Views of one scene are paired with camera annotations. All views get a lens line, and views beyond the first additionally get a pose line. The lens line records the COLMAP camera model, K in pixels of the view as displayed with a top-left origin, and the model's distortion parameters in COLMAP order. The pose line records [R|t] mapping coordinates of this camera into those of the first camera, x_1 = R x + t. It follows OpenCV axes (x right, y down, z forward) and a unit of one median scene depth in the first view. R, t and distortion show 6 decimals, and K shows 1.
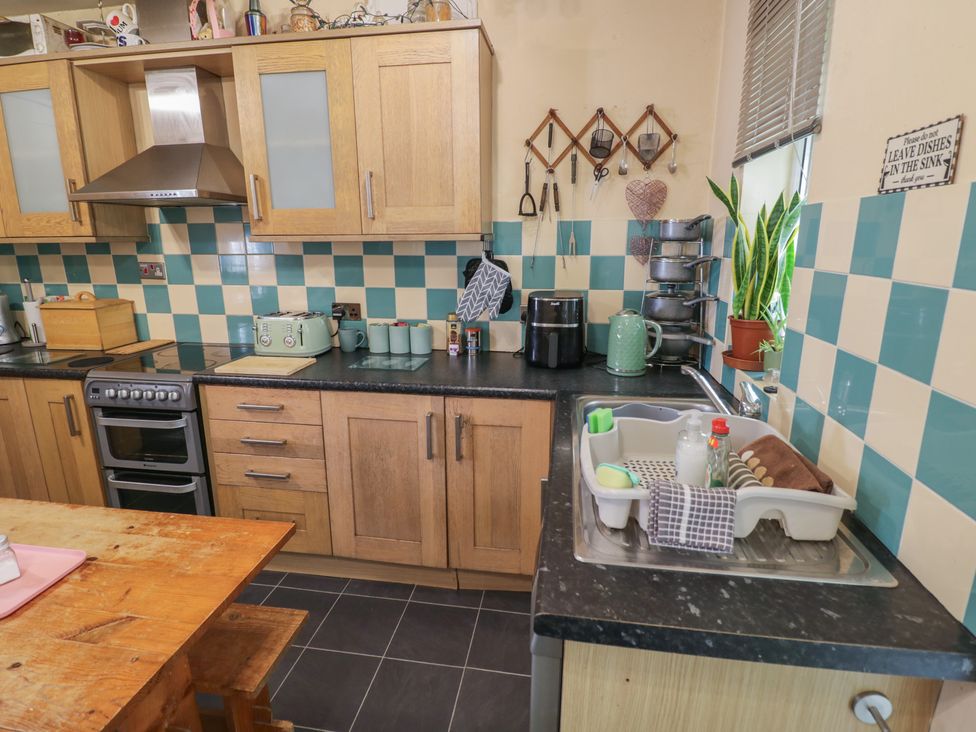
lens RADIAL K [[507.4, 0, 488.5], [0, 507.4, 356.0], [0, 0, 1]] dist [0.000991, -0.013797]
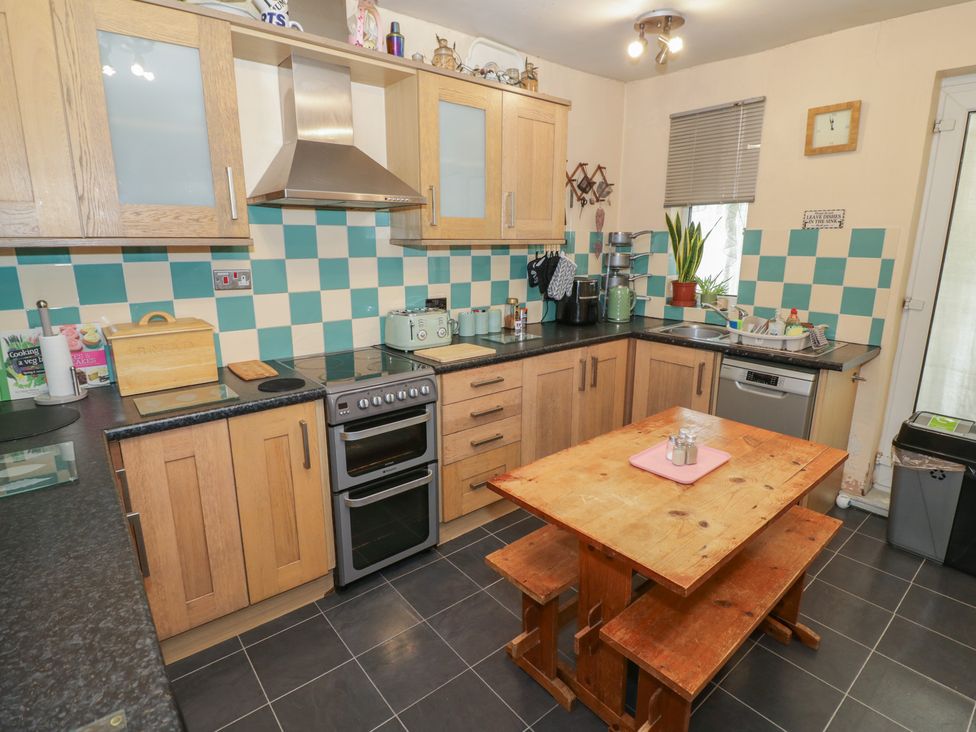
lens RADIAL K [[507.4, 0, 488.5], [0, 507.4, 356.0], [0, 0, 1]] dist [0.000991, -0.013797]
pose [[0.660704, -0.161087, 0.733158, -1.265052], [0.165892, 0.983887, 0.066678, -0.038533], [-0.732086, 0.077571, 0.676781, 0.171752]]
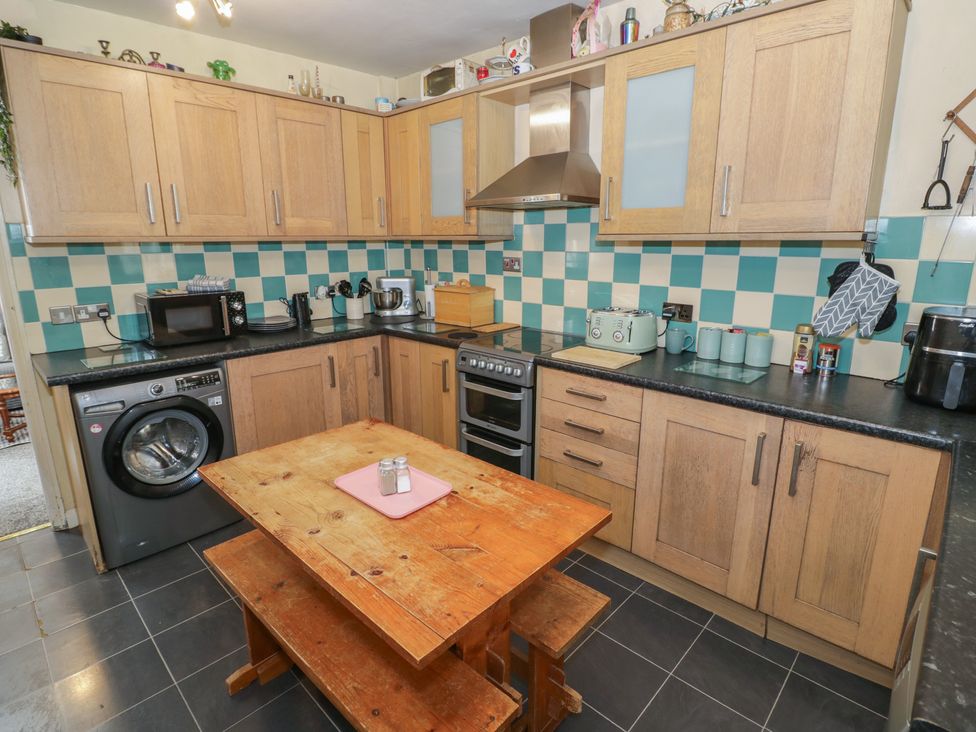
lens RADIAL K [[507.4, 0, 488.5], [0, 507.4, 356.0], [0, 0, 1]] dist [0.000991, -0.013797]
pose [[0.823233, 0.129231, -0.552800, -0.034763], [-0.128030, 0.990923, 0.040990, 0.002176], [0.553079, 0.037030, 0.832305, -0.010082]]
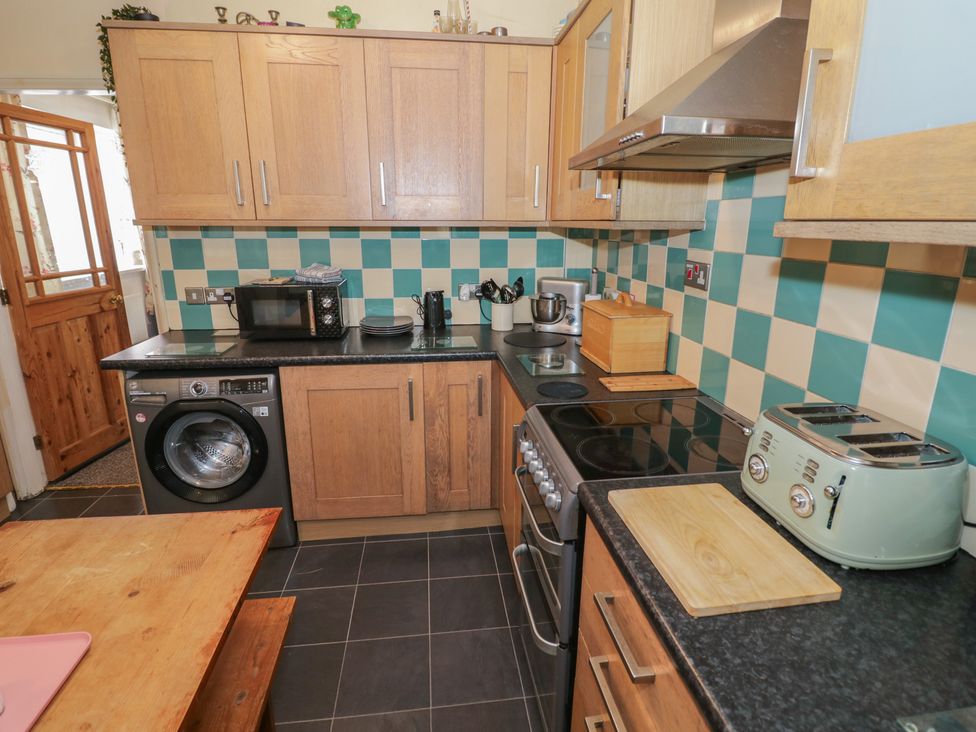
lens RADIAL K [[507.4, 0, 488.5], [0, 507.4, 356.0], [0, 0, 1]] dist [0.000991, -0.013797]
pose [[0.279160, 0.248435, -0.927550, -0.144197], [-0.222308, 0.956430, 0.189263, -0.165265], [0.934157, 0.153367, 0.322226, 0.697664]]
